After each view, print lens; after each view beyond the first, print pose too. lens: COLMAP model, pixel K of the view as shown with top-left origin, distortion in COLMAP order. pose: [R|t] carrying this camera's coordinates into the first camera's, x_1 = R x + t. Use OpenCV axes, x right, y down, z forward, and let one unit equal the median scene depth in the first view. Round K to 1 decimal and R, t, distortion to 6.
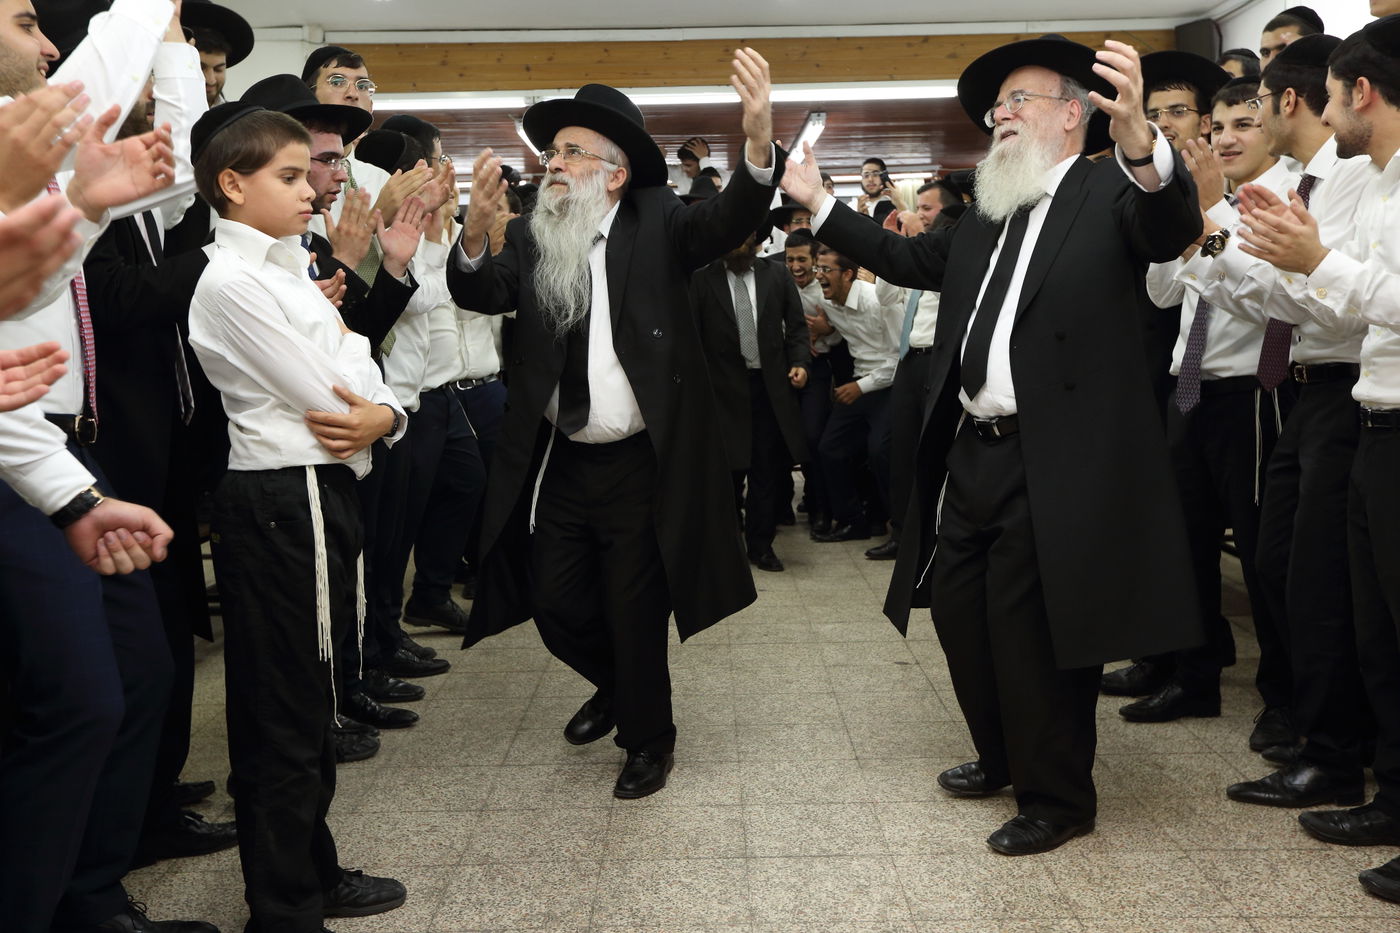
lens RADIAL K [[1334.7, 0, 699.2], [0, 1334.7, 473.3], [0, 0, 1]] dist [0.052316, 0.000000]
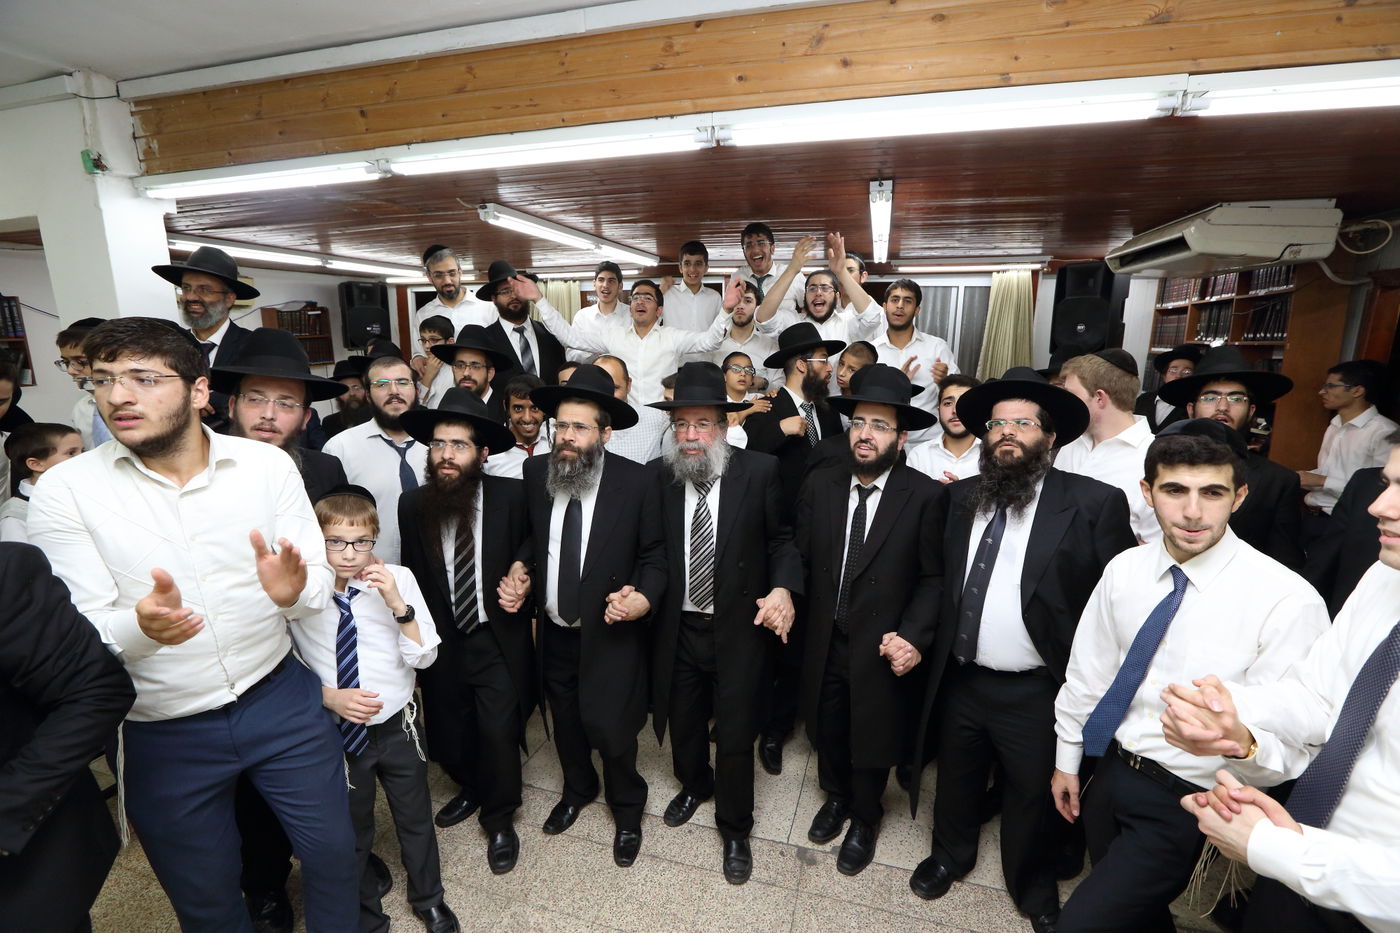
lens RADIAL K [[623.7, 0, 694.9], [0, 623.7, 472.2], [0, 0, 1]] dist [-0.018708, 0.002407]
pose [[0.956680, 0.087451, -0.277698, 0.111765], [-0.054368, 0.990705, 0.124688, -0.180613], [0.286021, -0.104188, 0.952542, 0.753369]]
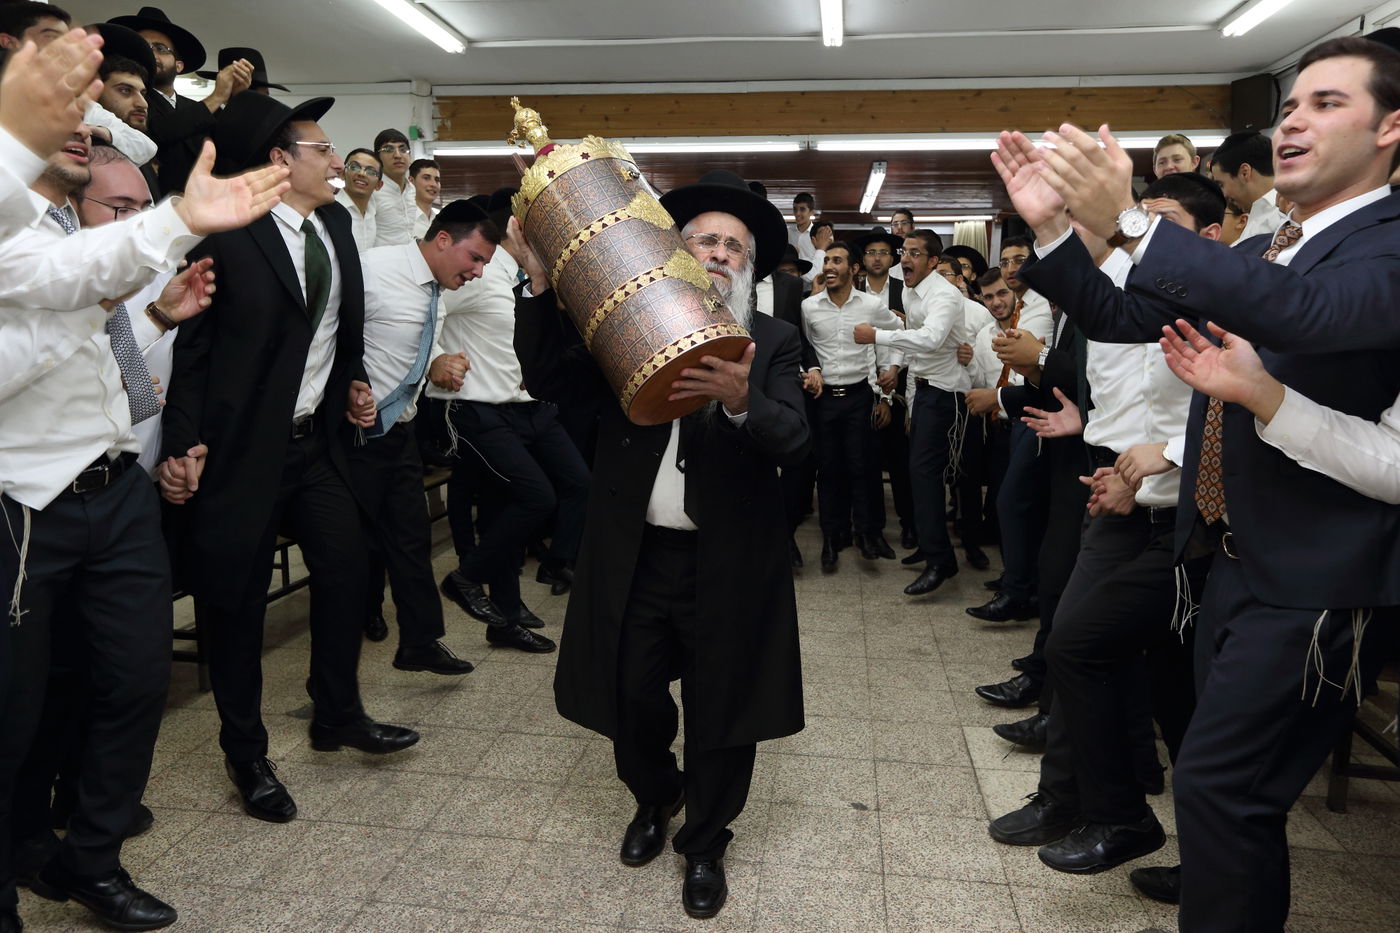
lens RADIAL K [[956.1, 0, 697.0], [0, 956.1, 465.6], [0, 0, 1]] dist [0.008267, 0.004631]
pose [[0.989507, 0.055021, -0.133599, 0.066906], [-0.048744, 0.997569, 0.049810, -0.058966], [0.136015, -0.042776, 0.989783, 0.216327]]
